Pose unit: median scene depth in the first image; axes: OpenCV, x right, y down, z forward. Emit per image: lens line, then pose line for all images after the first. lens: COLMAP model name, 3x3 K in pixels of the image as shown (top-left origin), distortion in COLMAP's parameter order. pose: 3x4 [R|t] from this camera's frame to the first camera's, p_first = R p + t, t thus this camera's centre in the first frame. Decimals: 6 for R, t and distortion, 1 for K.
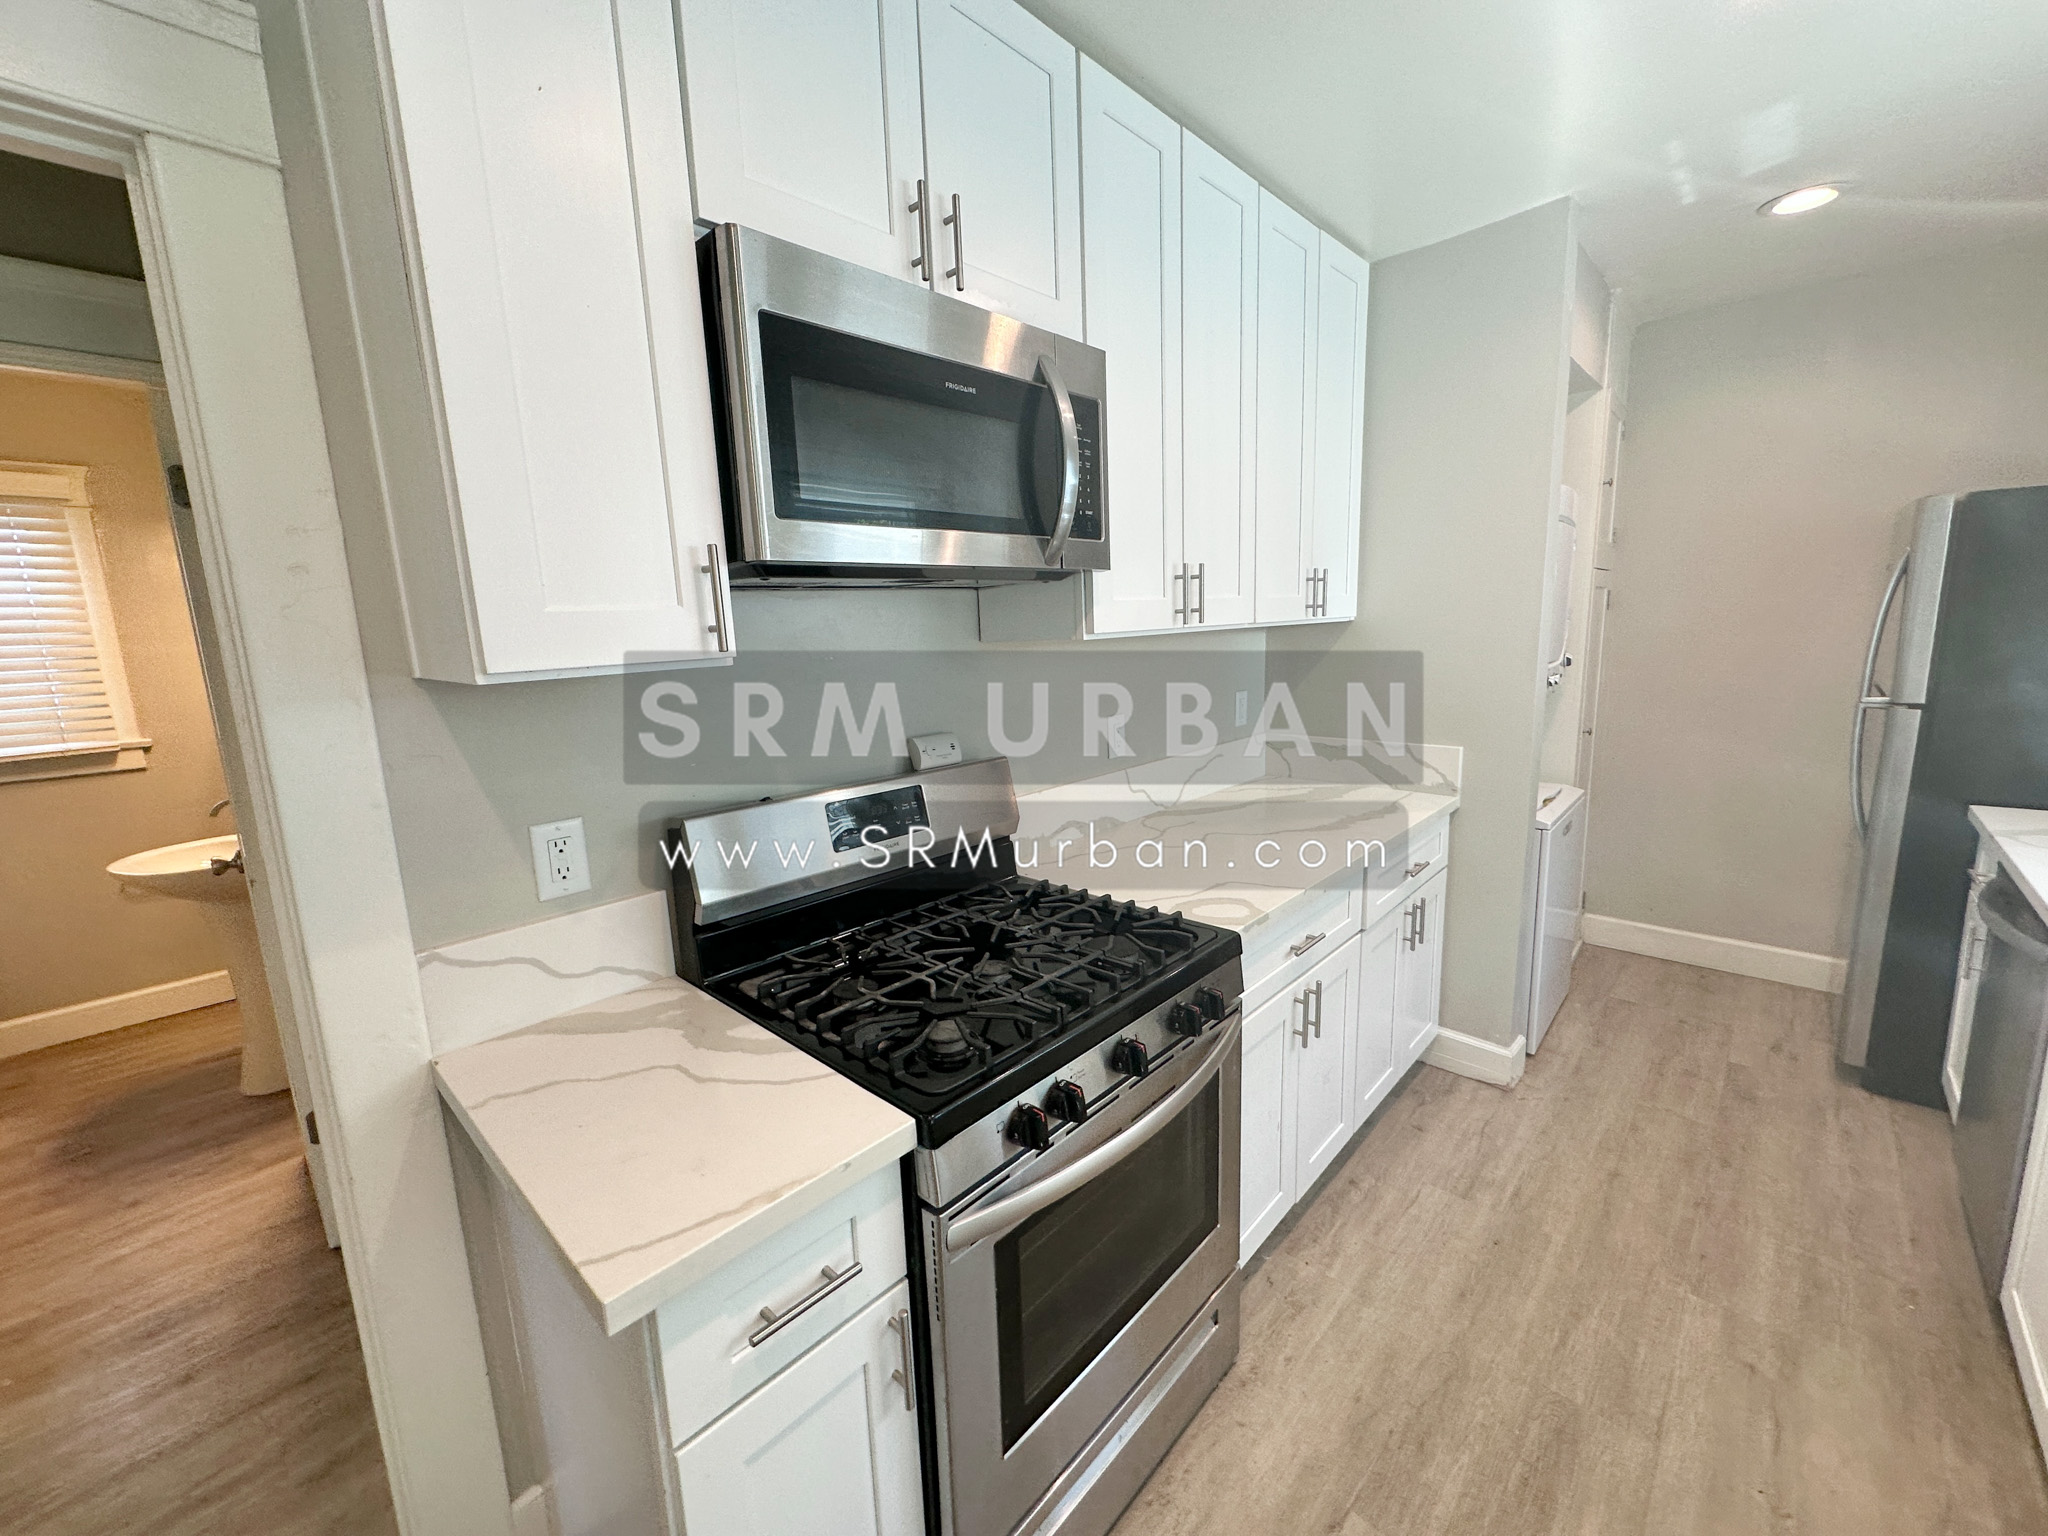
lens RADIAL K [[818.3, 0, 1024.0], [0, 818.3, 768.0], [0, 0, 1]] dist [-0.000488, -0.000347]
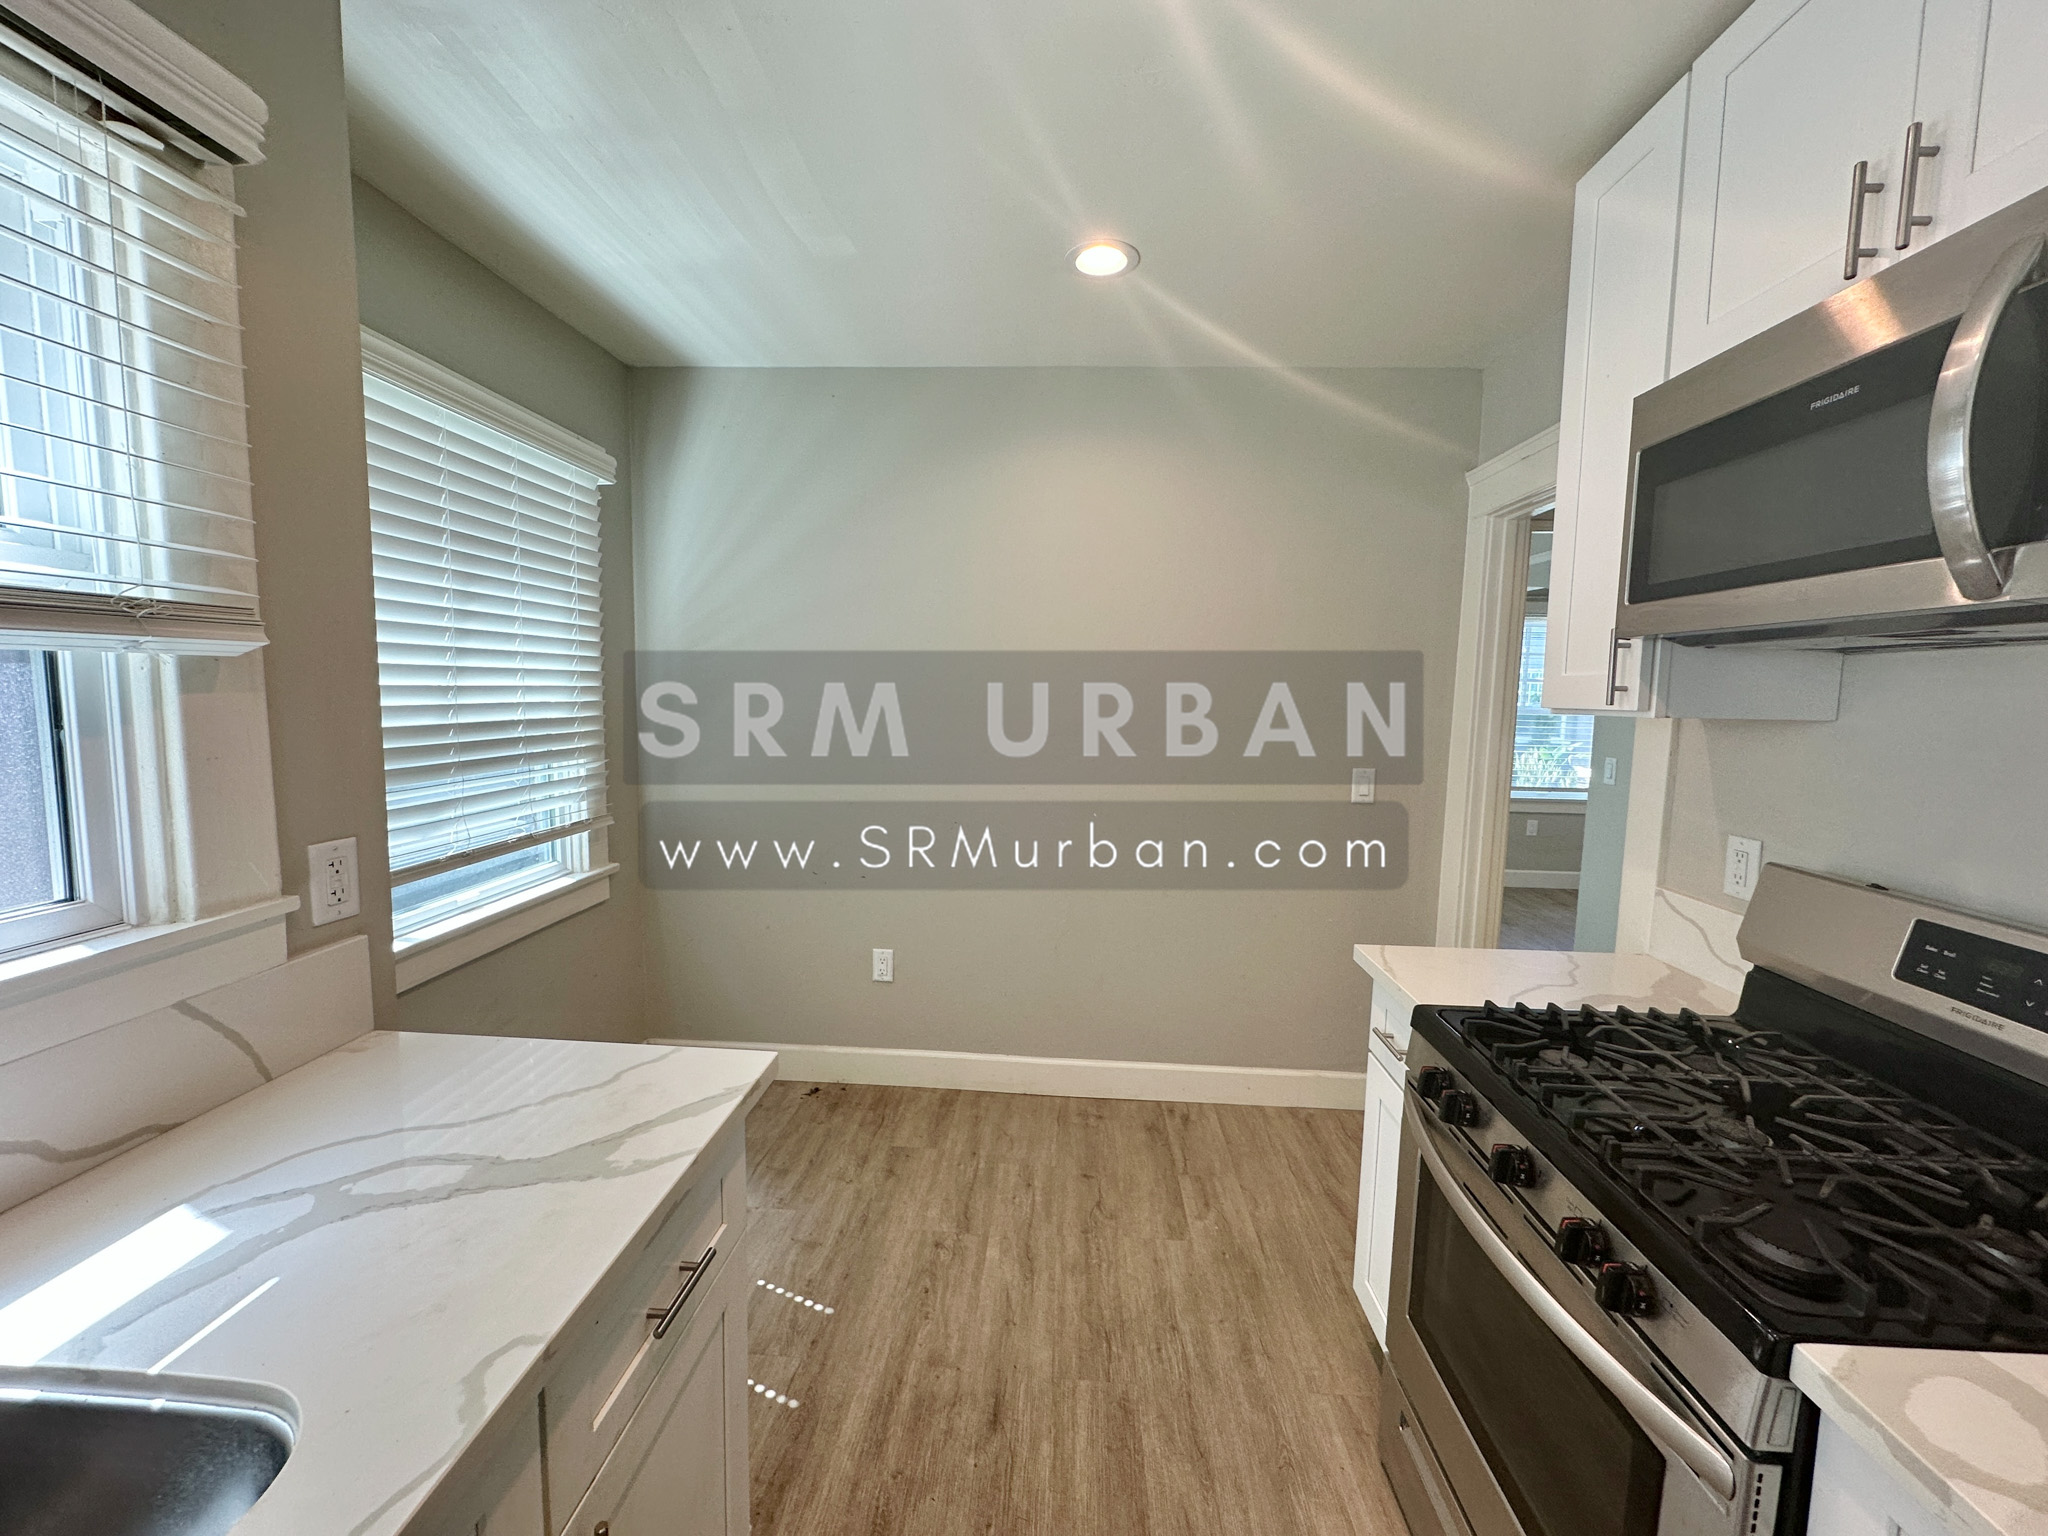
lens RADIAL K [[818.3, 0, 1024.0], [0, 818.3, 768.0], [0, 0, 1]] dist [-0.000488, -0.000347]
pose [[-0.769959, 0.085098, -0.632393, 1.368180], [-0.099905, 0.962768, 0.251192, -0.312016], [0.630224, 0.256587, -0.732790, 1.525036]]
